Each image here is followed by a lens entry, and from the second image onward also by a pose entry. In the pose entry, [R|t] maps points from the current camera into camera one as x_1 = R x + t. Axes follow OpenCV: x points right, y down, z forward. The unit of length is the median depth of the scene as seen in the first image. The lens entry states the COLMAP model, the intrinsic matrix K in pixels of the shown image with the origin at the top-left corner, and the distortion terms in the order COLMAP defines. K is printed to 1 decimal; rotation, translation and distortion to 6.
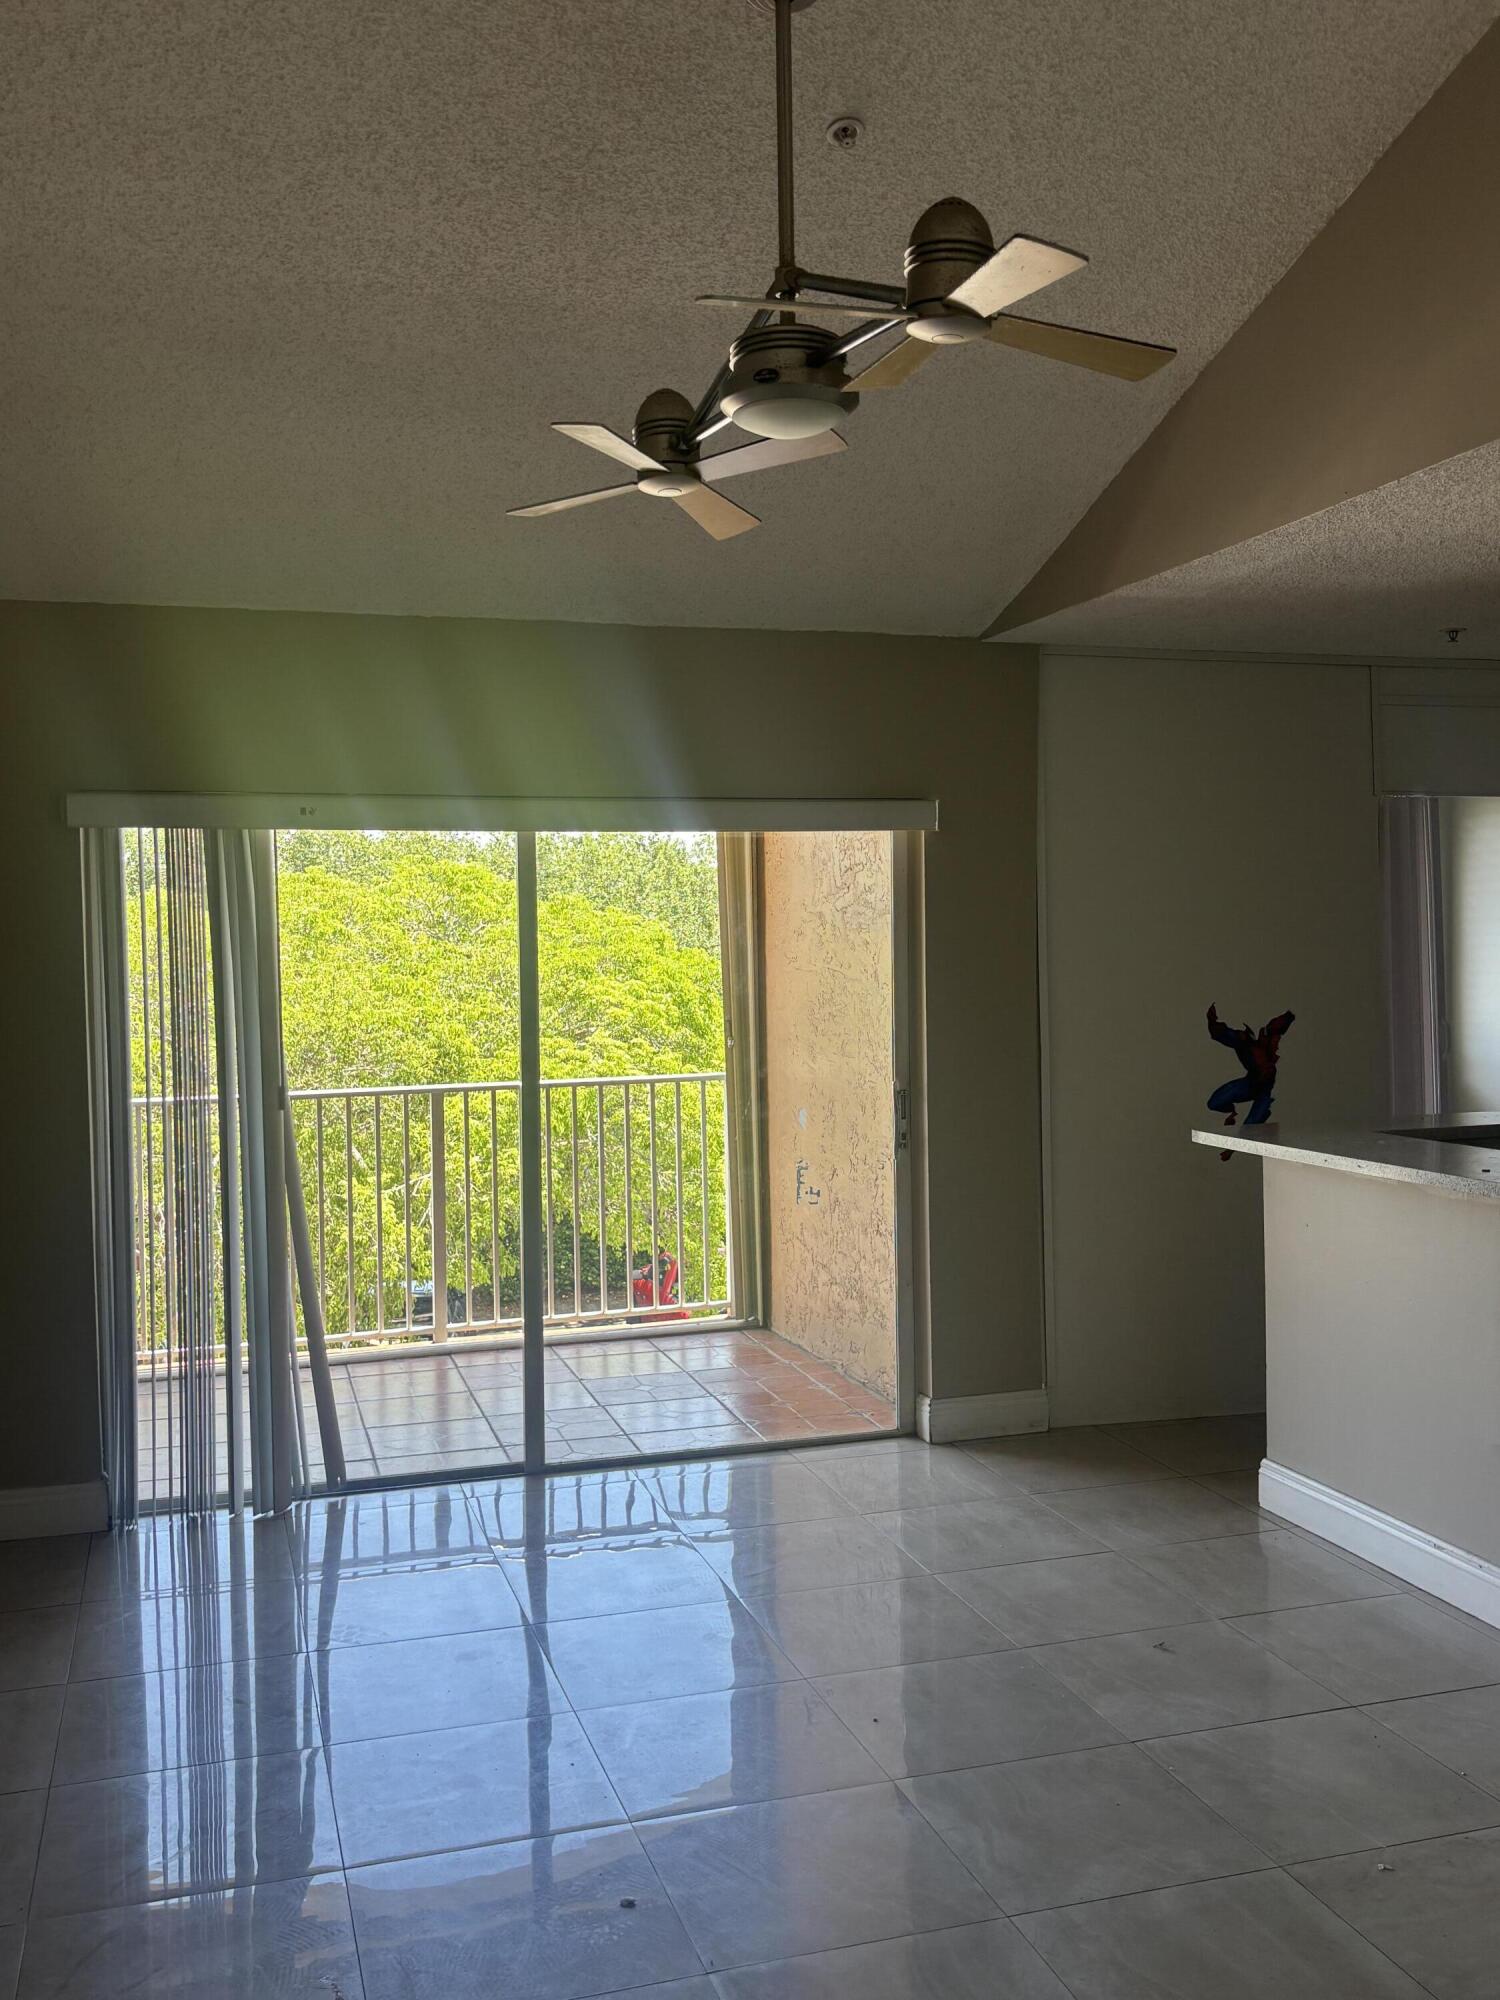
lens RADIAL K [[1825.1, 0, 750.7], [0, 1825.1, 998.4], [0, 0, 1]] dist [0.001374, 0.000000]
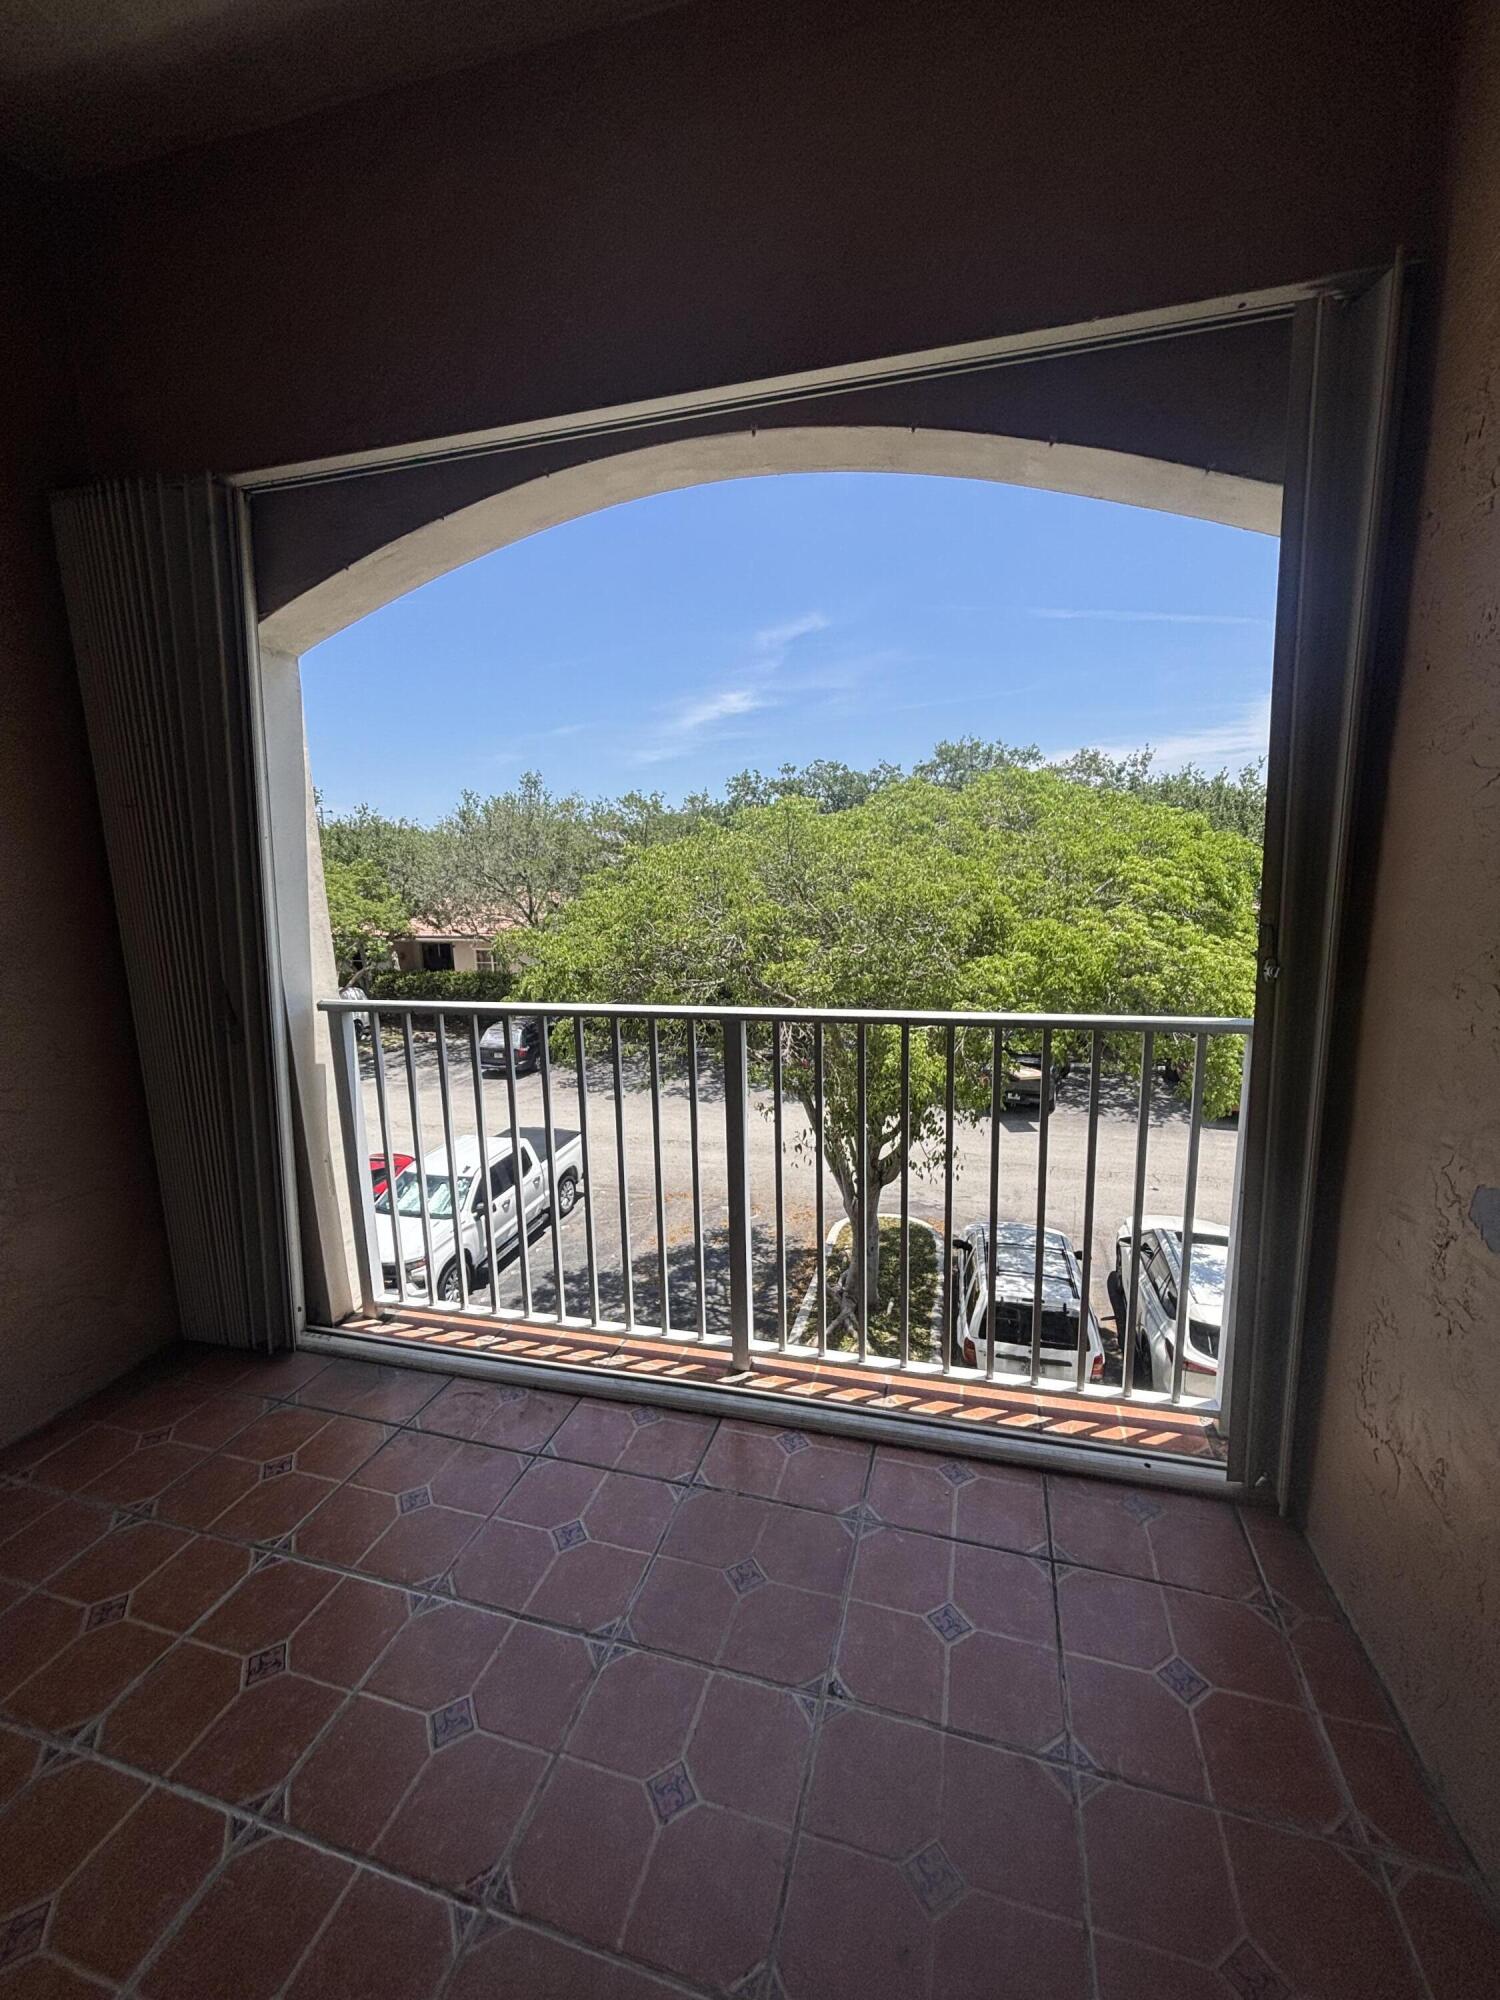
lens RADIAL K [[806.5, 0, 756.7], [0, 806.5, 999.4], [0, 0, 1]] dist [-0.000999, -0.000028]
pose [[0.844447, 0.084416, -0.528945, -0.004406], [-0.007444, 0.989258, 0.145994, 0.004991], [0.535587, -0.119346, 0.836004, 0.427125]]
